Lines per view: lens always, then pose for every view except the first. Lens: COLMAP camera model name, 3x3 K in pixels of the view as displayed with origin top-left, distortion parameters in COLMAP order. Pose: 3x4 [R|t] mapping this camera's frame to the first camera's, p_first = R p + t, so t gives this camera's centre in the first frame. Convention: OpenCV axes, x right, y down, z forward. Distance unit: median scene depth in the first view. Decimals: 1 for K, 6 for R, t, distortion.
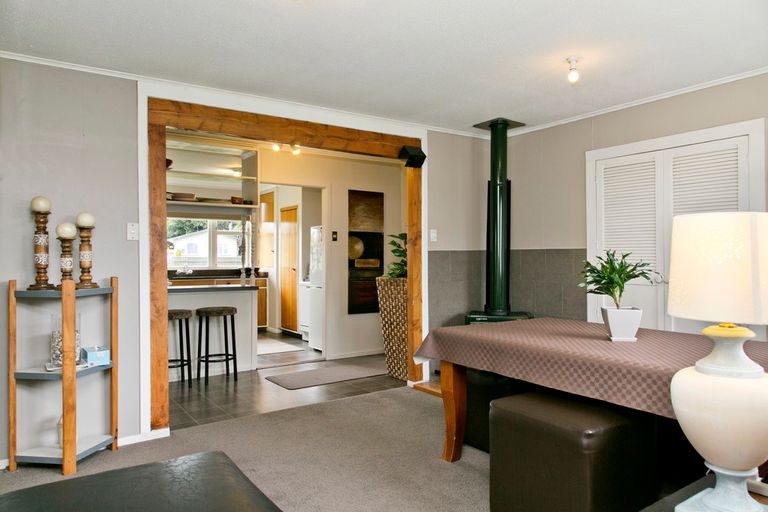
lens RADIAL K [[532.0, 0, 384.0], [0, 532.0, 256.0], [0, 0, 1]] dist [-0.002996, -0.000693]
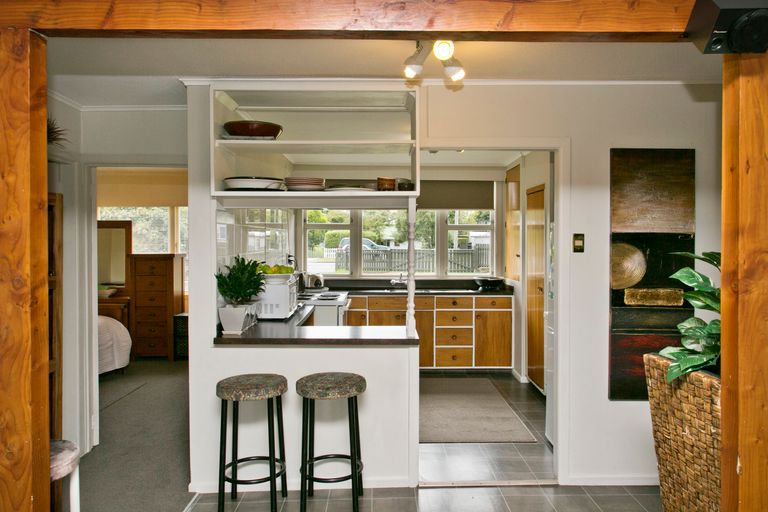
lens RADIAL K [[565.2, 0, 385.2], [0, 565.2, 245.6], [0, 0, 1]] dist [0.002825, 0.001165]
pose [[0.834922, 0.005565, -0.550340, 0.048409], [0.002600, 0.999898, 0.014056, -0.042125], [0.550362, -0.013167, 0.834823, 0.442035]]
